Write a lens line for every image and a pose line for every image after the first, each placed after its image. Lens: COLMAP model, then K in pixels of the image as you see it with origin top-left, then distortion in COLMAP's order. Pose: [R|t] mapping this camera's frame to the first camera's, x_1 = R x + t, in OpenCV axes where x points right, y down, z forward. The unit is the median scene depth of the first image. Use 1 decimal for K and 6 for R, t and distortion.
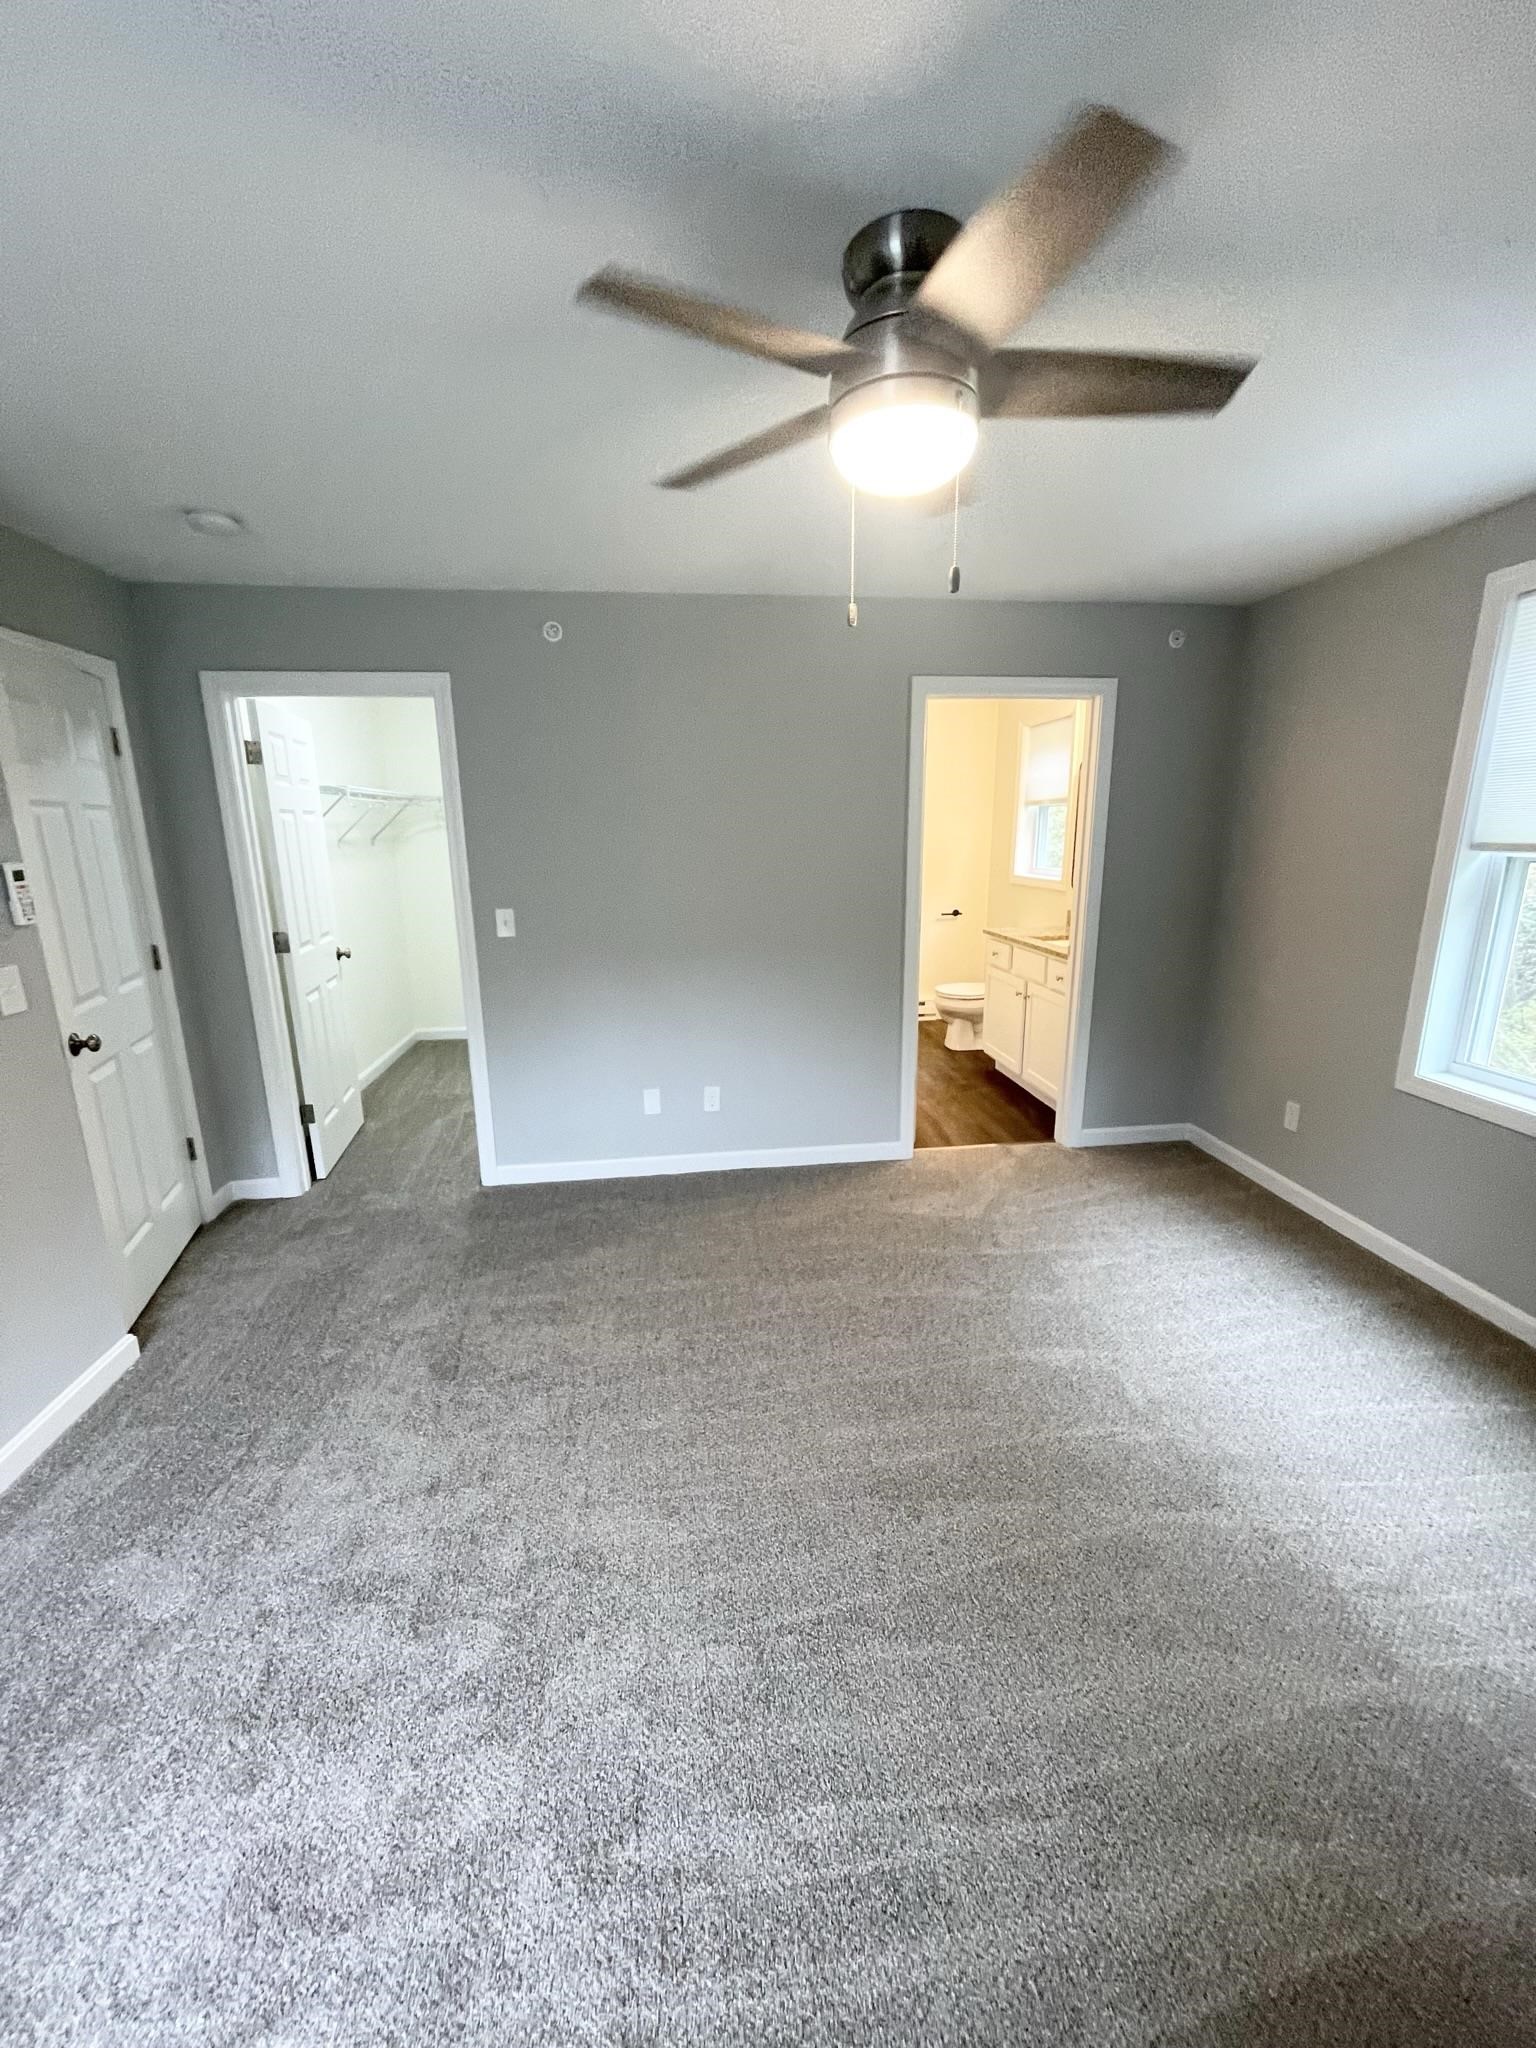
lens RADIAL K [[820.5, 0, 773.9], [0, 820.5, 1031.1], [0, 0, 1]] dist [0.000075, -0.000571]
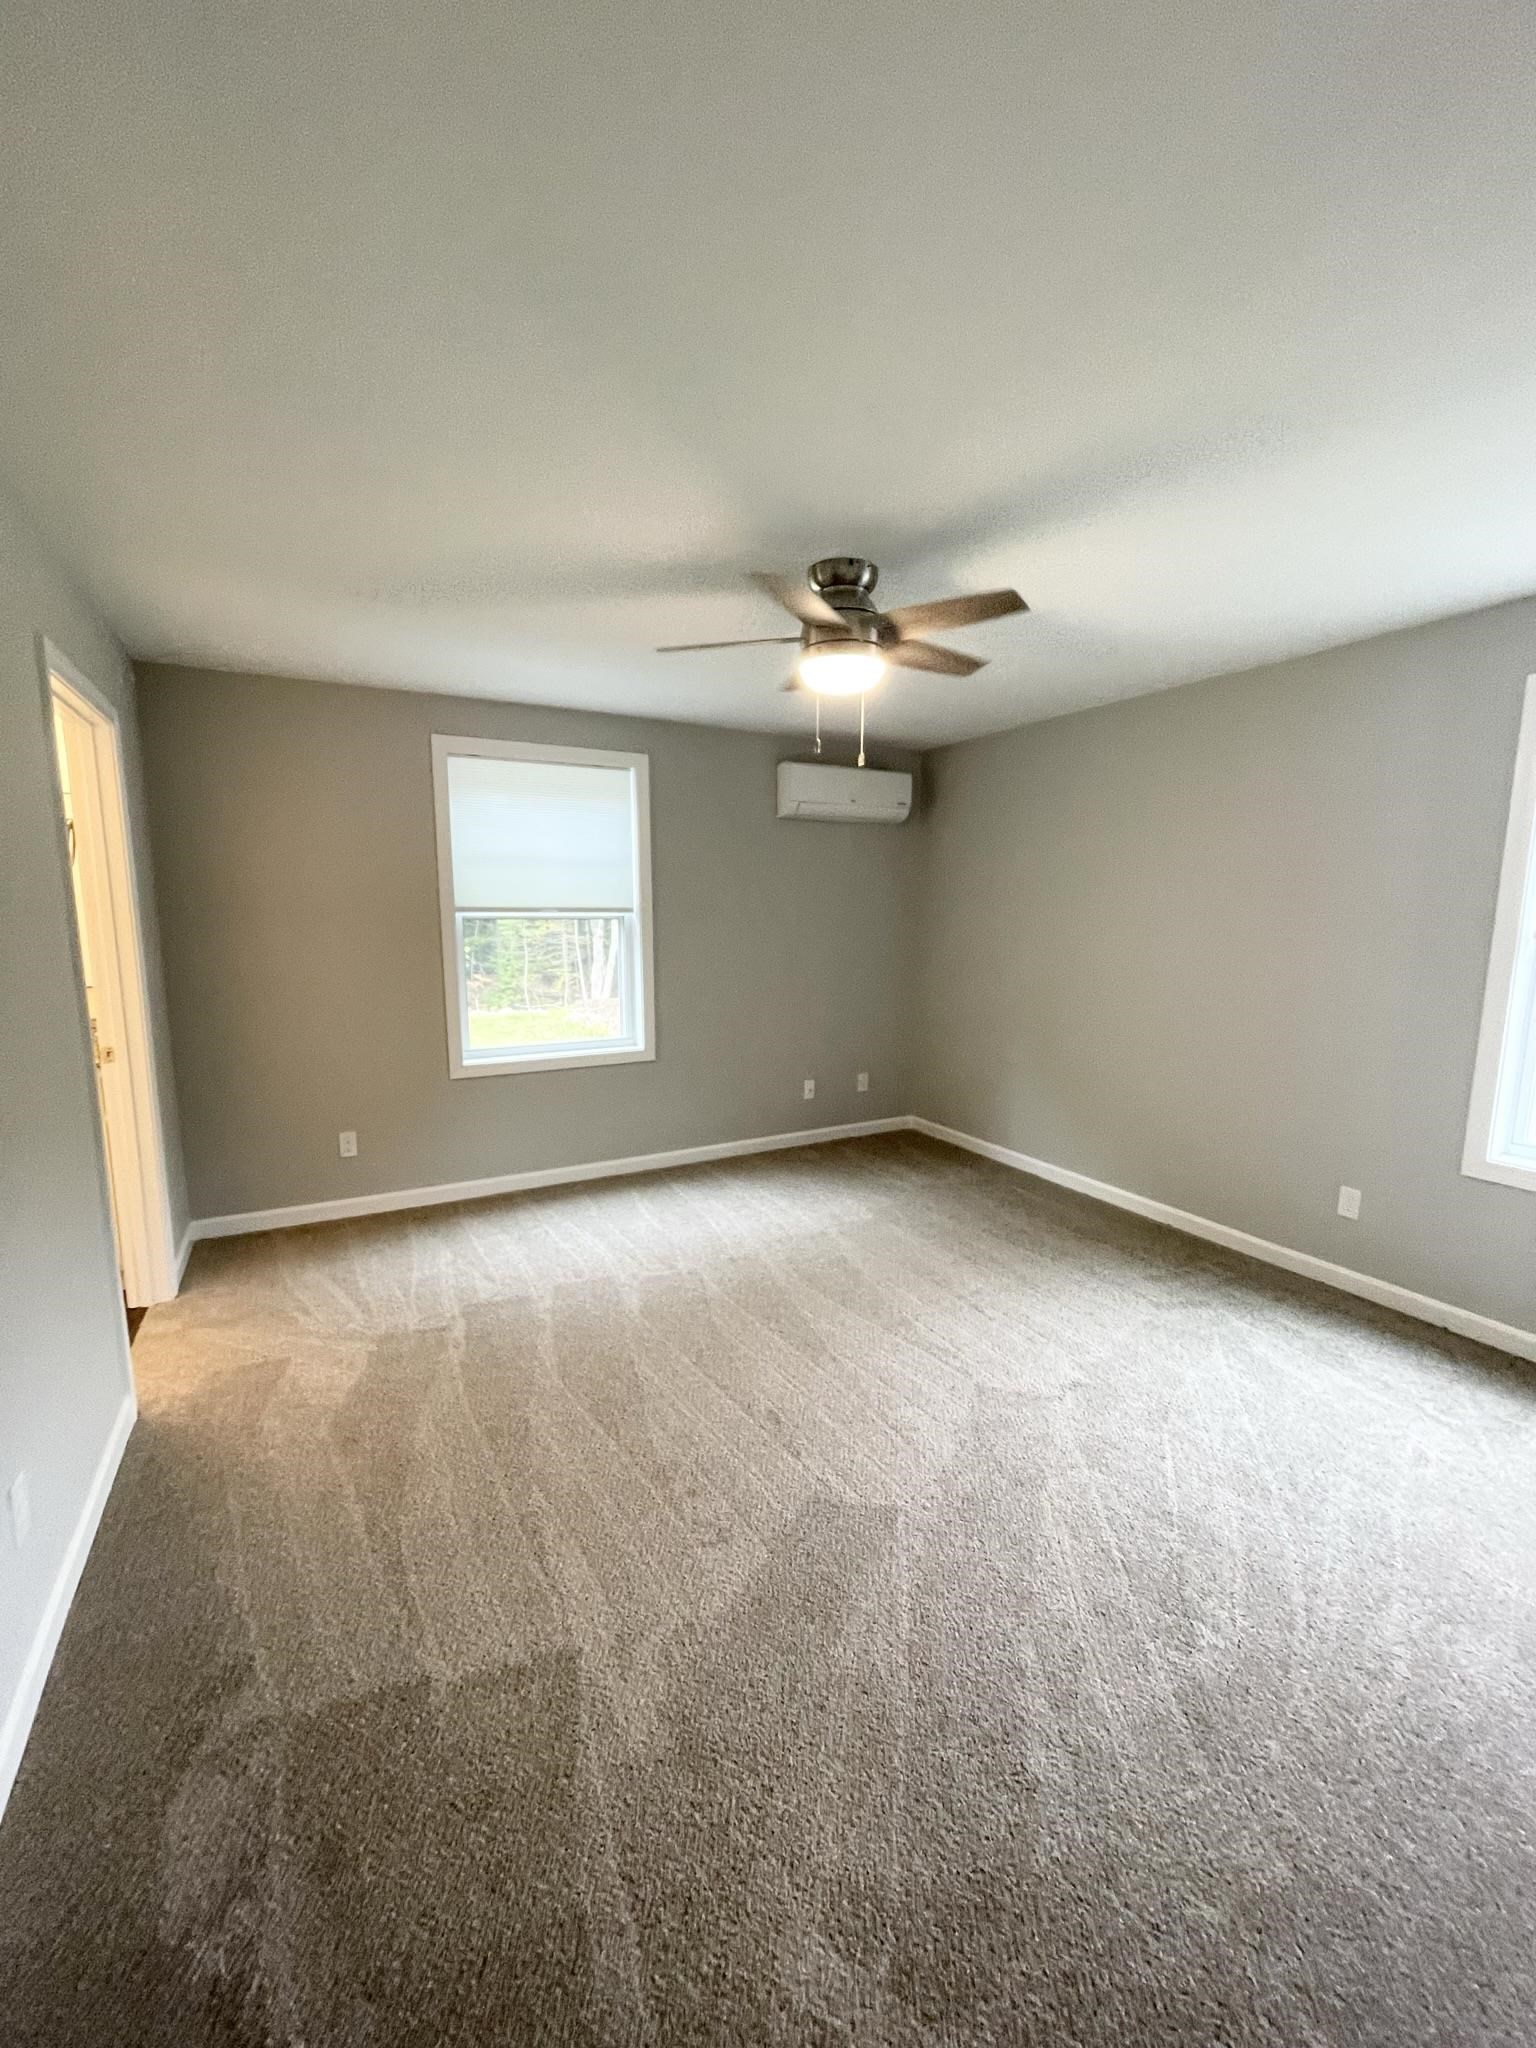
lens RADIAL K [[820.5, 0, 773.9], [0, 820.5, 1031.1], [0, 0, 1]] dist [0.000075, -0.000571]
pose [[-0.371610, -0.124989, 0.919937, -0.652644], [0.223591, 0.949680, 0.219350, -0.172687], [-0.901062, 0.287202, -0.324964, 0.835790]]
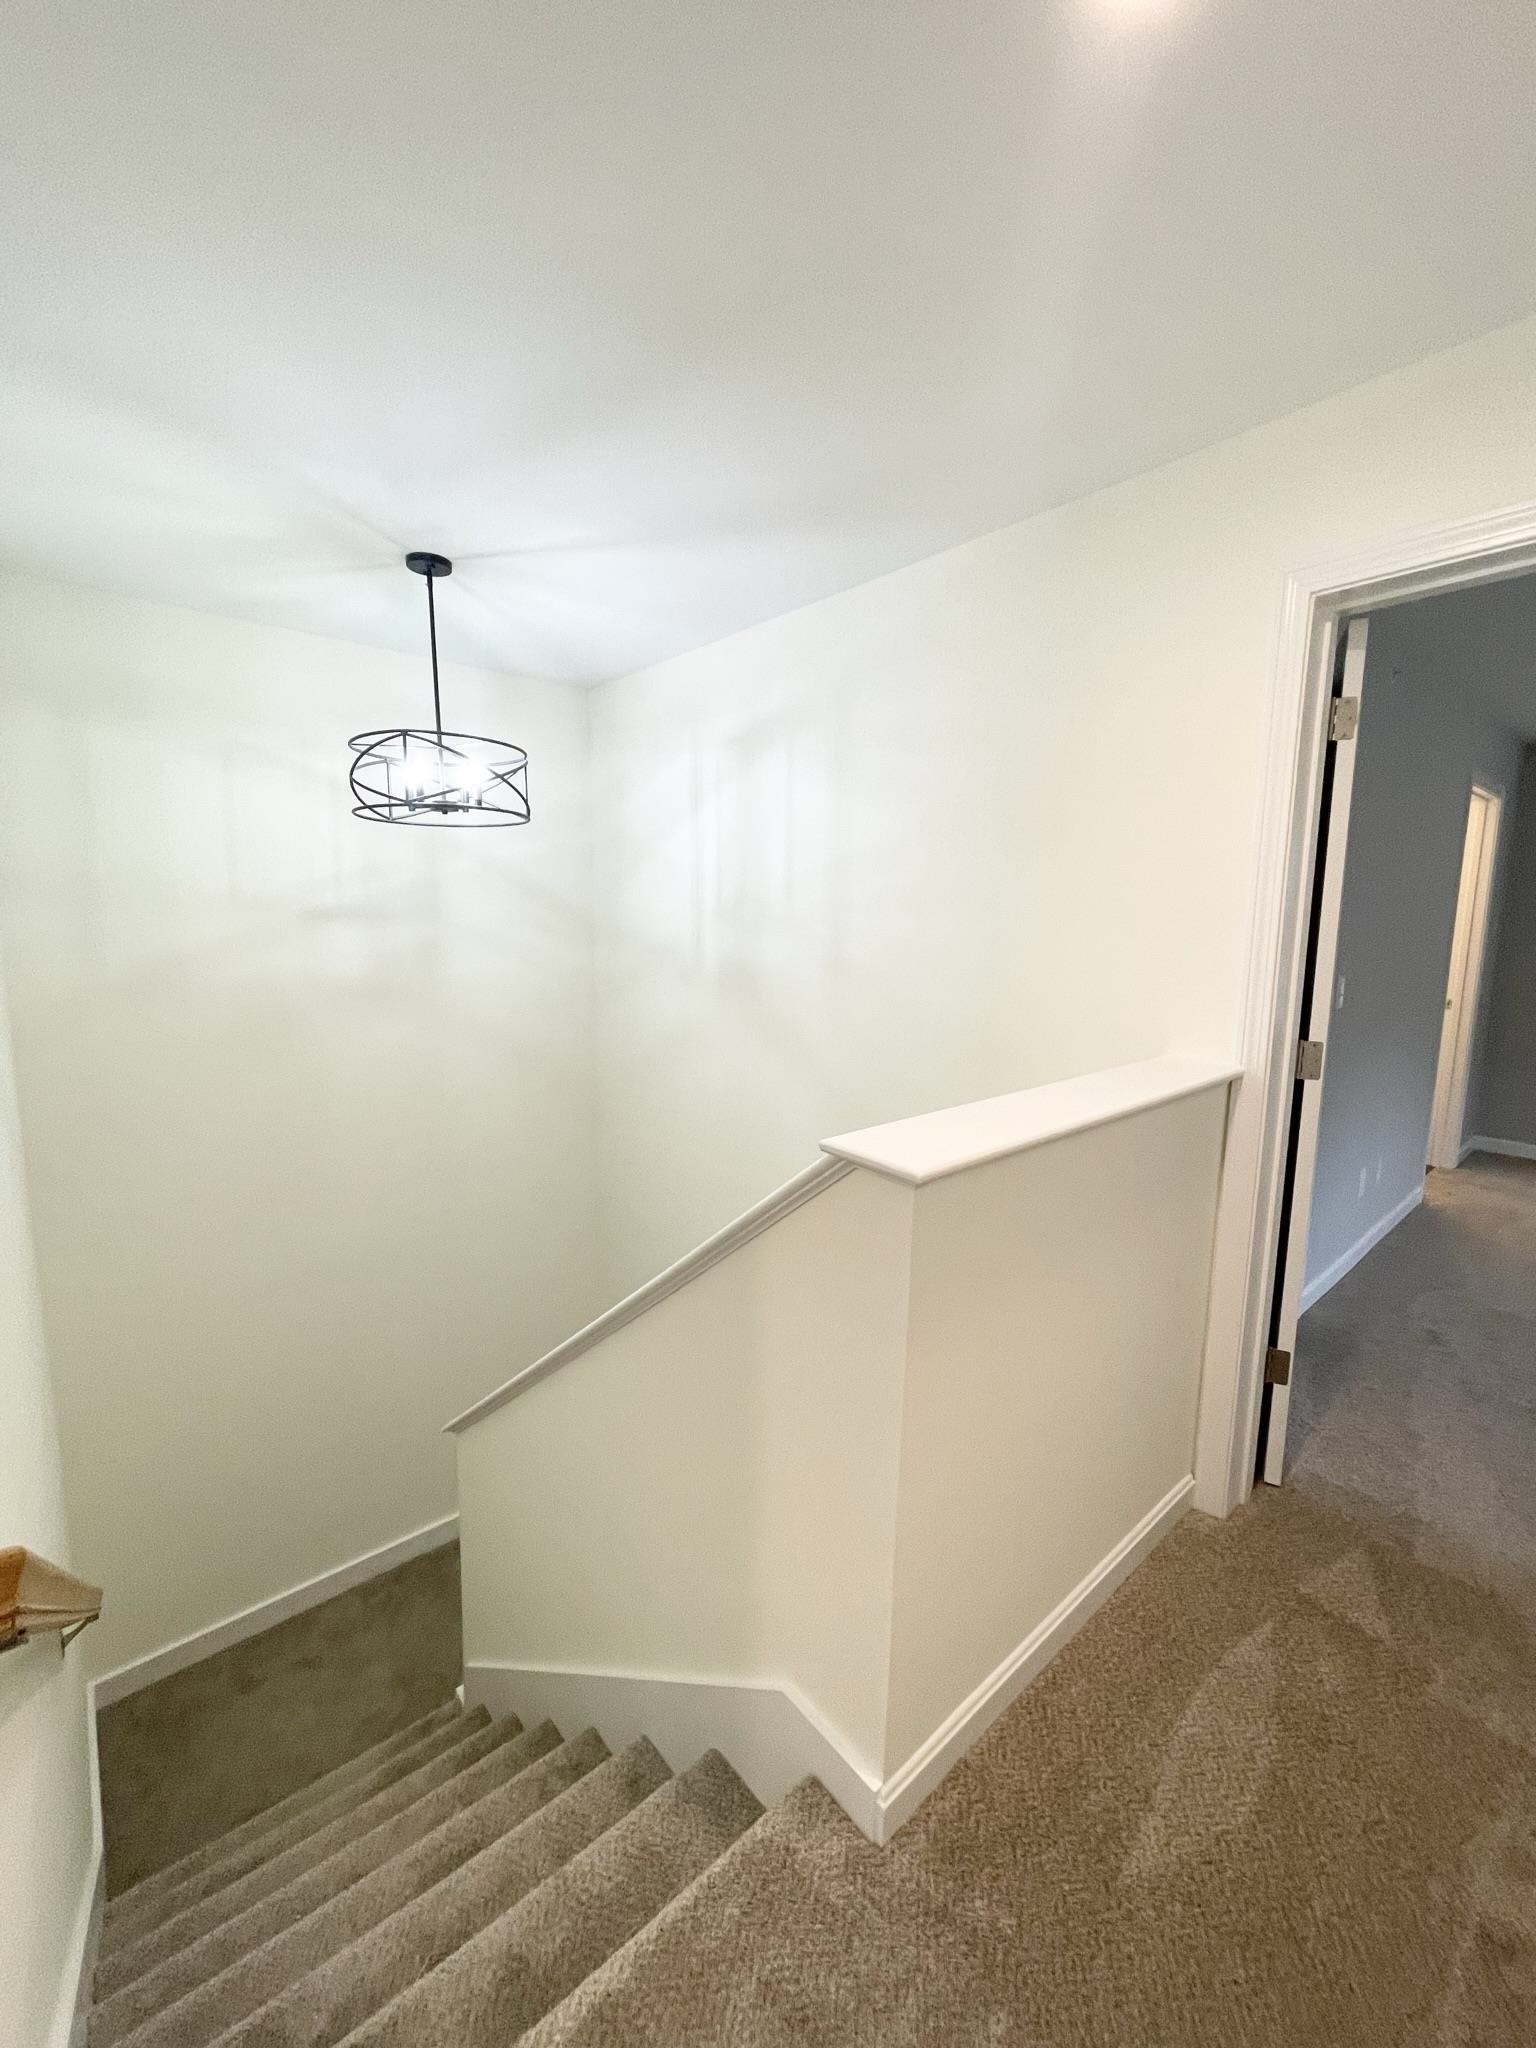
lens RADIAL K [[820.5, 0, 773.9], [0, 820.5, 1031.1], [0, 0, 1]] dist [0.000075, -0.000571]
pose [[0.829591, -0.062455, 0.554868, -1.389037], [0.117423, 0.991017, -0.064014, -0.120727], [-0.545885, 0.118260, 0.829472, 0.655315]]
